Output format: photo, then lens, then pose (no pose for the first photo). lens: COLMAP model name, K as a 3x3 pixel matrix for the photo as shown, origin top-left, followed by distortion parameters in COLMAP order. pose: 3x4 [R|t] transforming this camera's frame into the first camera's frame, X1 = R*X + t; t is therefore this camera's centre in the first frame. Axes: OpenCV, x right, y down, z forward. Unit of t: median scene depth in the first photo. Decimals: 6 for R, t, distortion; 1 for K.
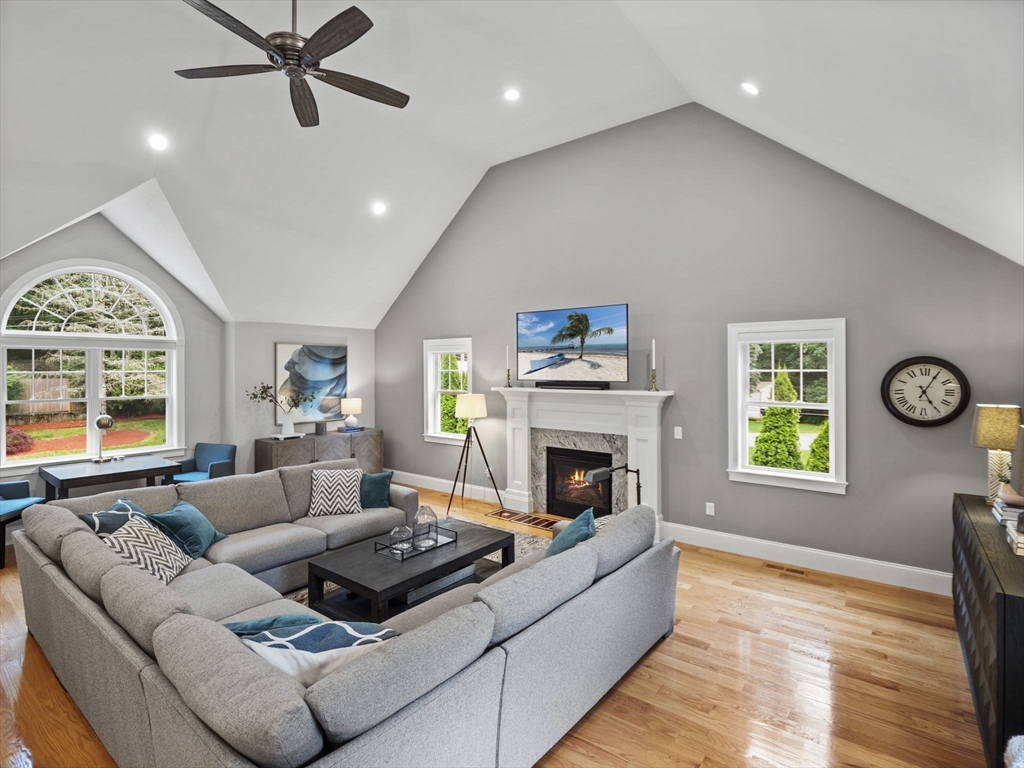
lens RADIAL K [[512.4, 0, 510.7], [0, 512.4, 376.6], [0, 0, 1]] dist [-0.019721, -0.000127]
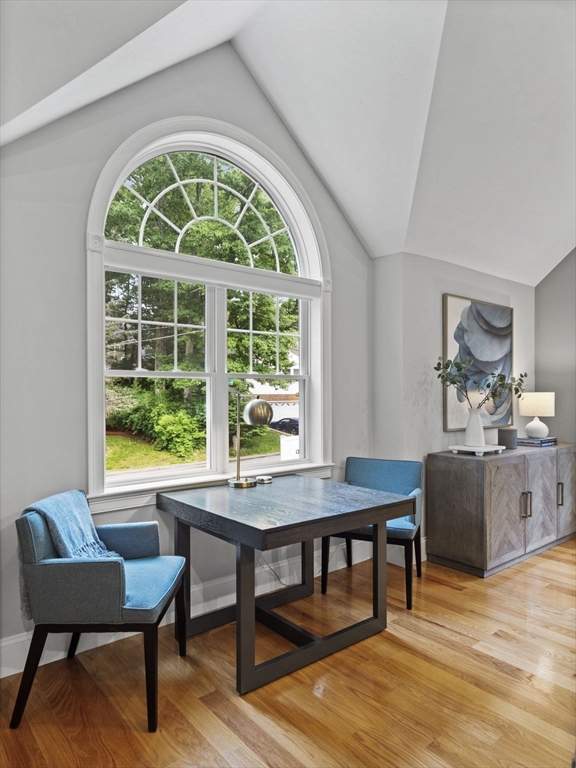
lens RADIAL K [[508.0, 0, 288.6], [0, 508.0, 387.8], [0, 0, 1]] dist [-0.005119, -0.000296]
pose [[0.977248, 0.001413, -0.212093, -0.544558], [-0.006503, 0.999707, -0.023307, 0.063499], [0.211998, 0.024156, 0.976972, 0.399236]]
